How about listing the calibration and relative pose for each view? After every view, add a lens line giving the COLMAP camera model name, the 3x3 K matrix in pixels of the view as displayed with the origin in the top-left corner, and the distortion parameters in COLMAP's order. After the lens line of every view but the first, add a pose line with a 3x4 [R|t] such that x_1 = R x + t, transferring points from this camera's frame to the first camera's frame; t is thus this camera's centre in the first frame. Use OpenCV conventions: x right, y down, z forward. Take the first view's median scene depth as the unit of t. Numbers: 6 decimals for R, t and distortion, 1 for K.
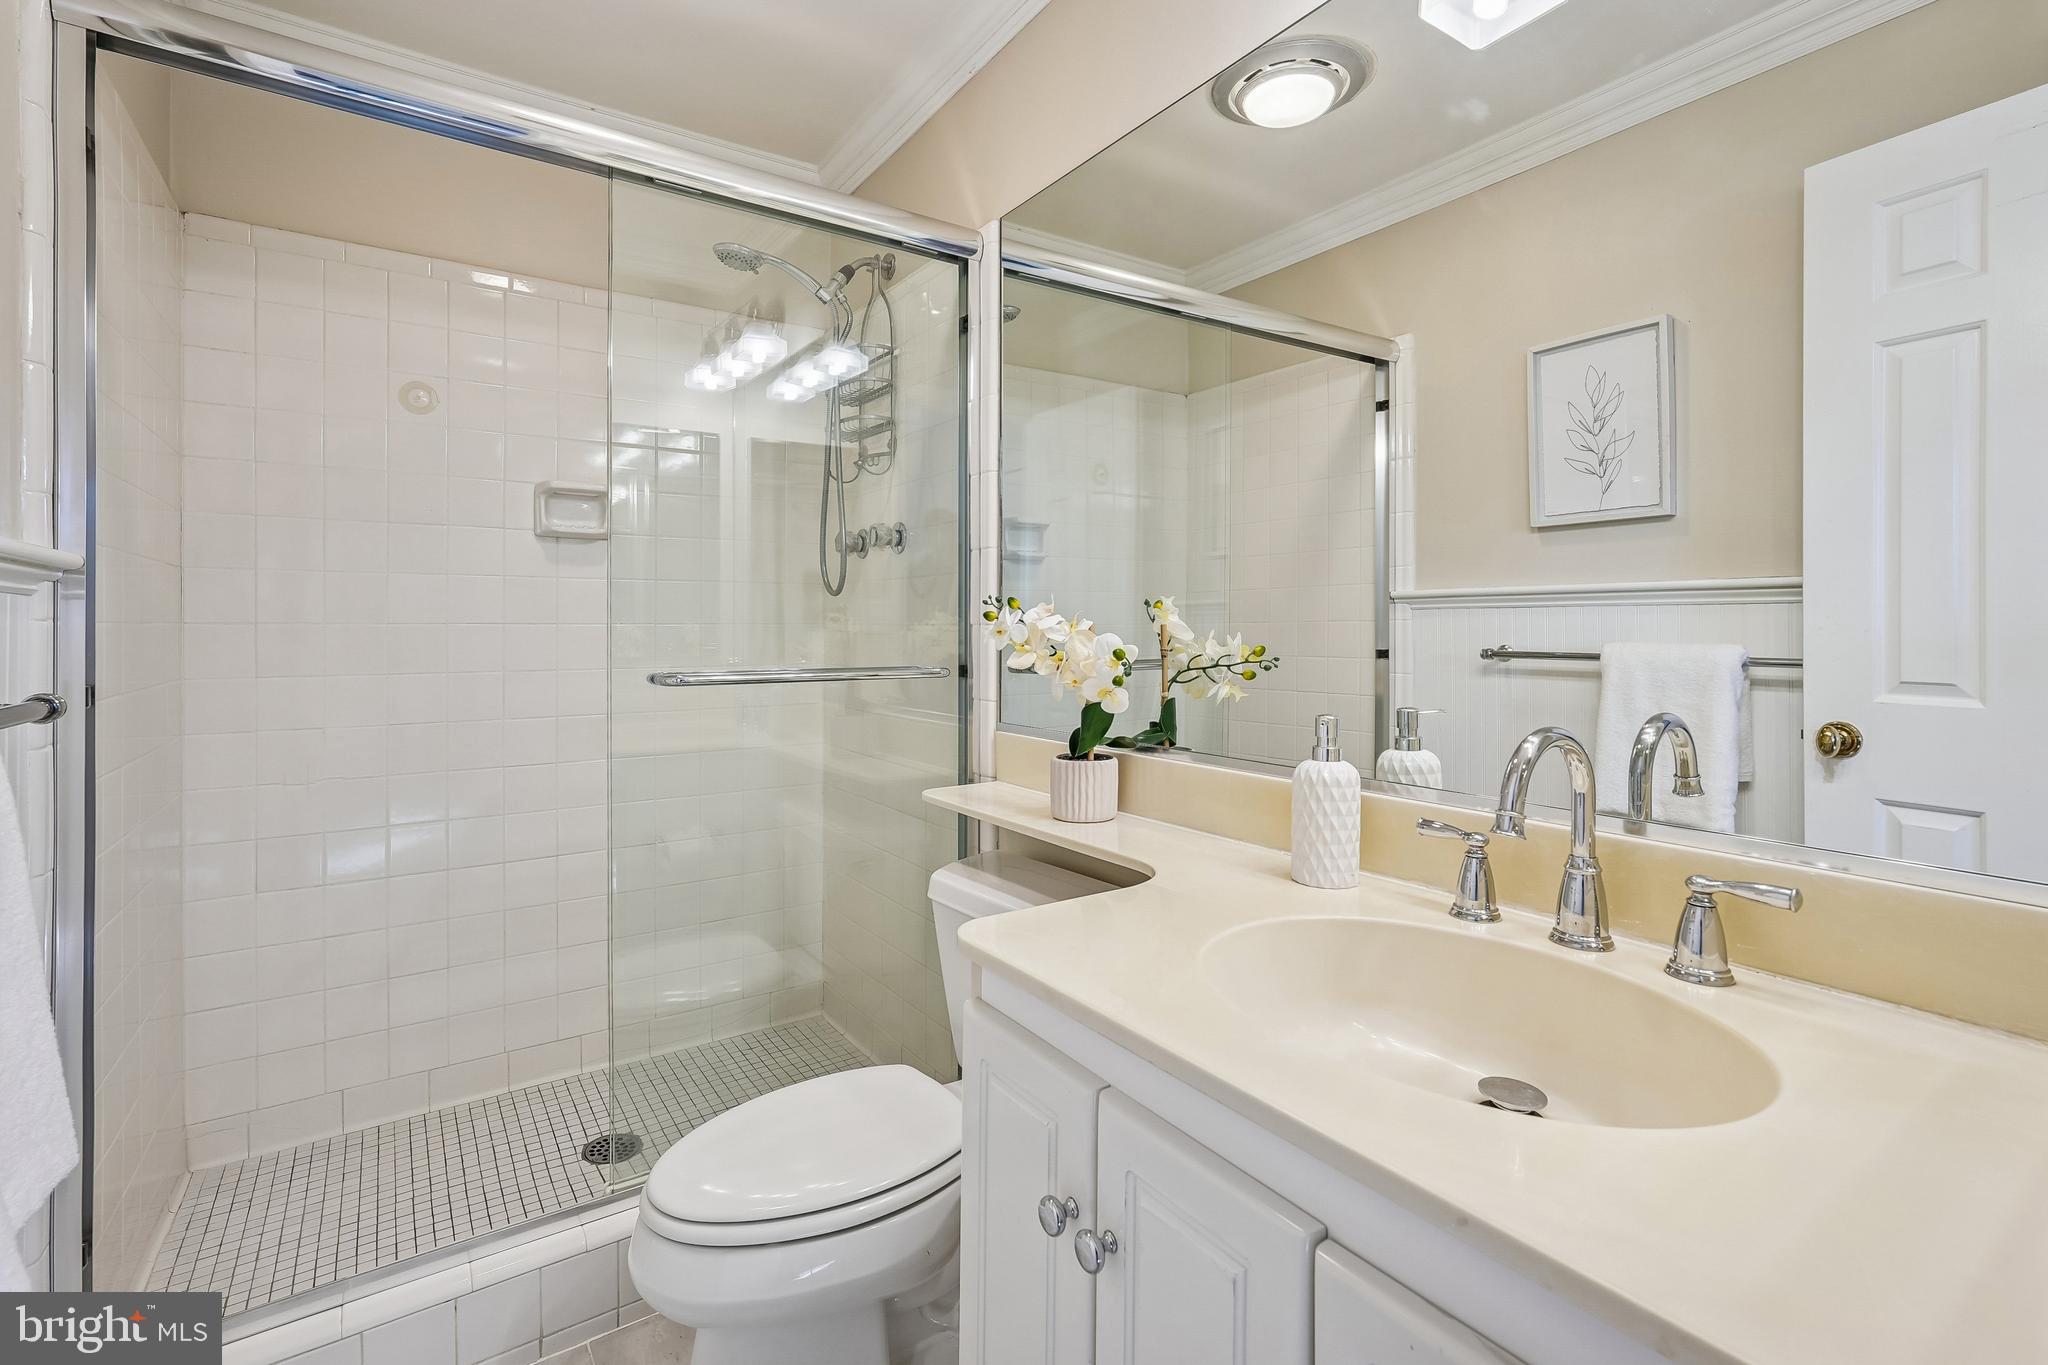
lens RADIAL K [[956.3, 0, 1136.2], [0, 956.3, 615.7], [0, 0, 1]] dist [-0.002163, -0.000108]
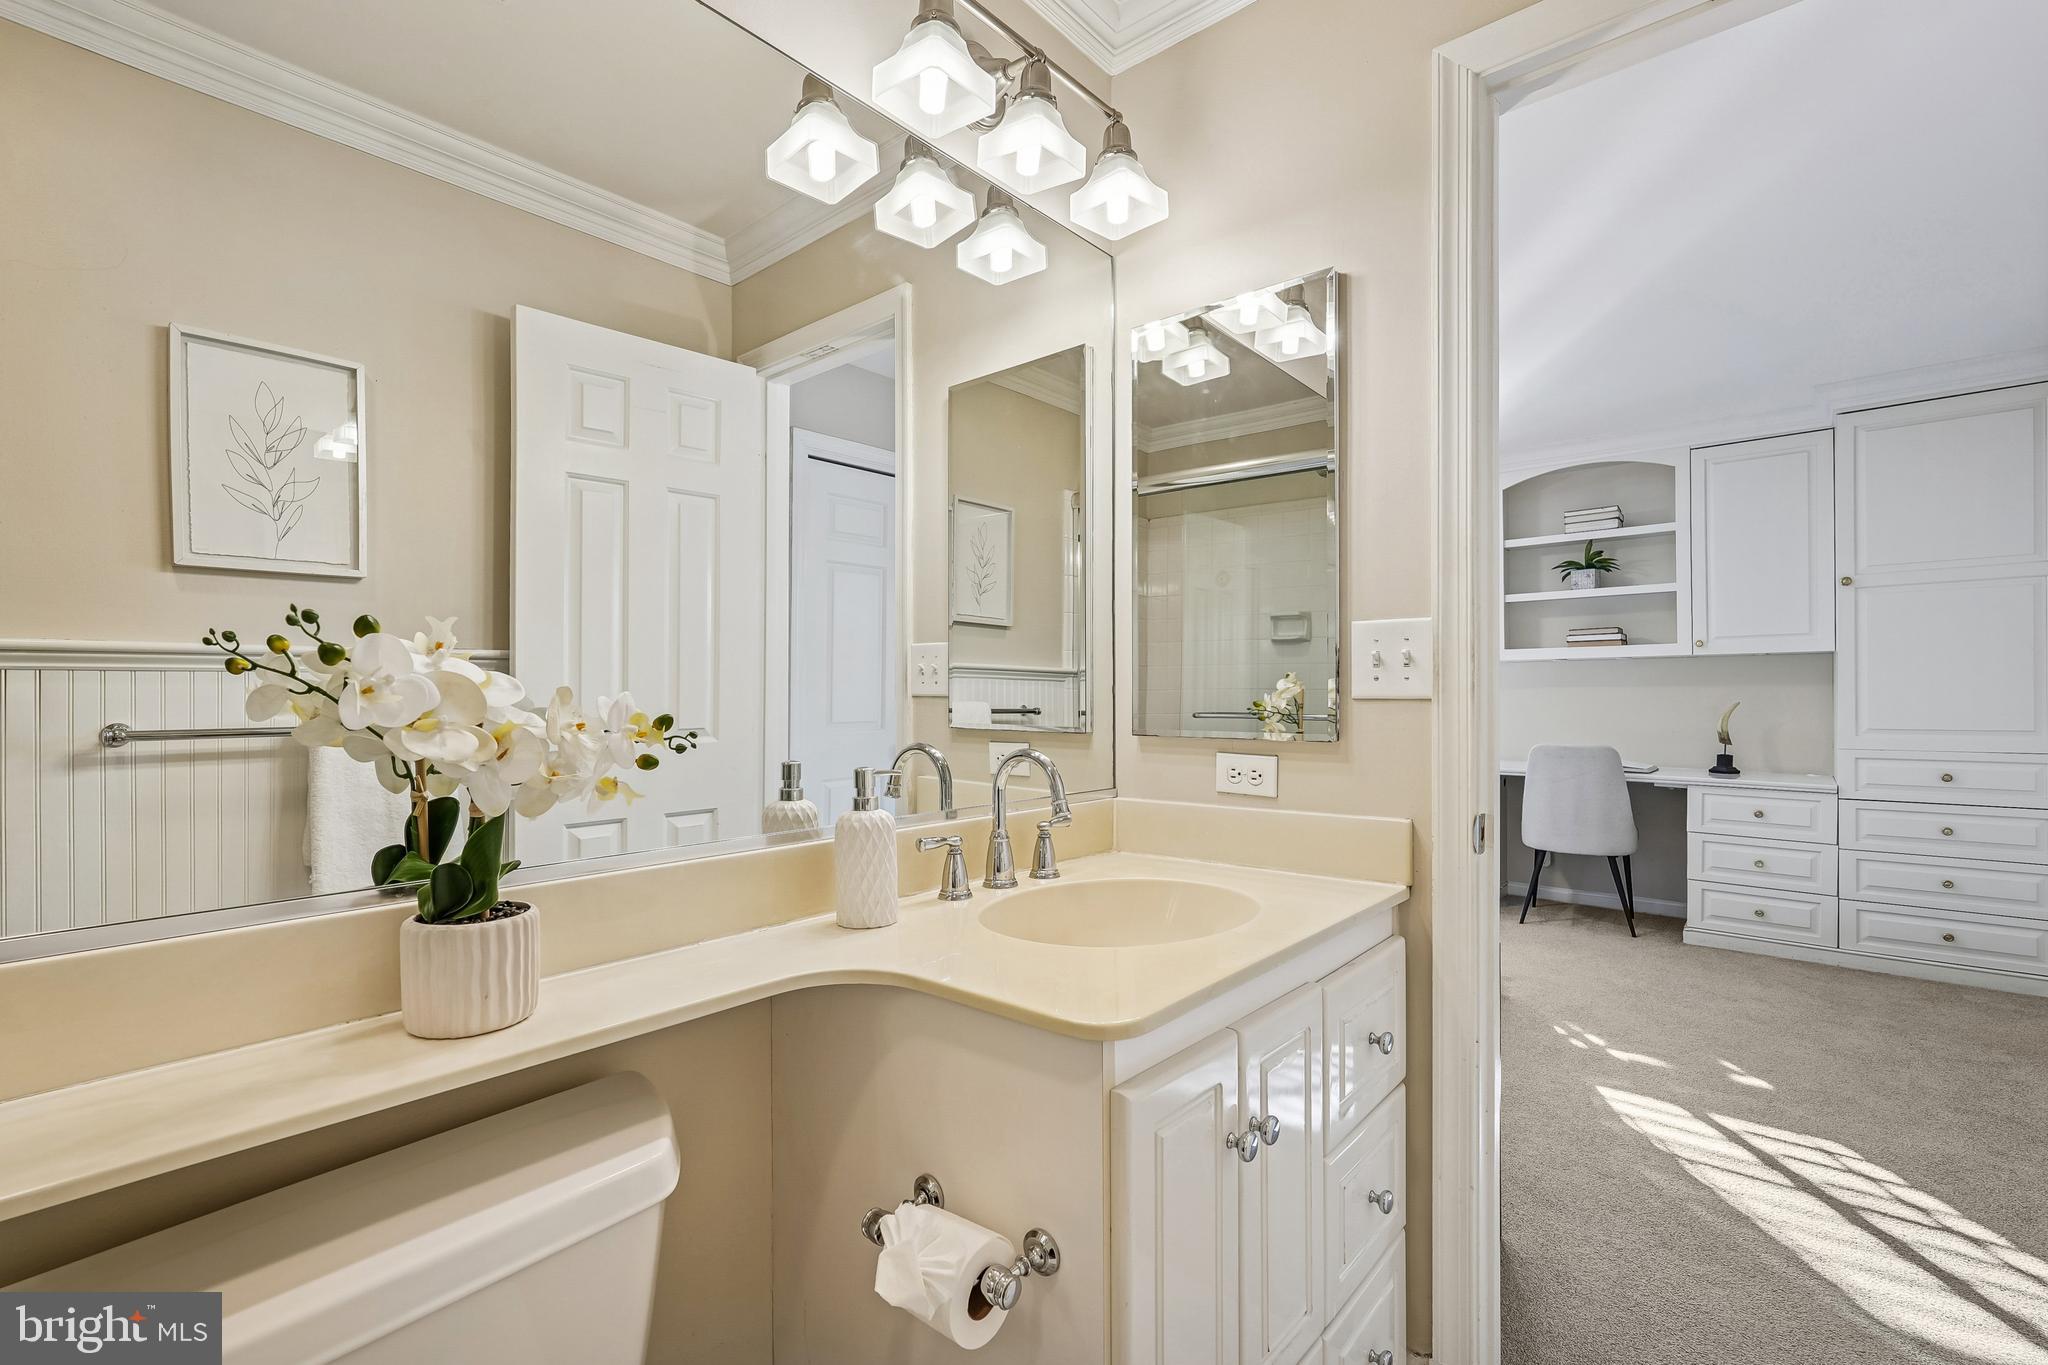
lens RADIAL K [[916.2, 0, 1024.0], [0, 916.2, 682.5], [0, 0, 1]] dist [-0.009347, 0.000189]
pose [[-0.194823, 0.005189, 0.980825, -0.560239], [-0.000680, 0.999985, -0.005425, 0.004745], [-0.980838, -0.001723, -0.194817, 0.651410]]
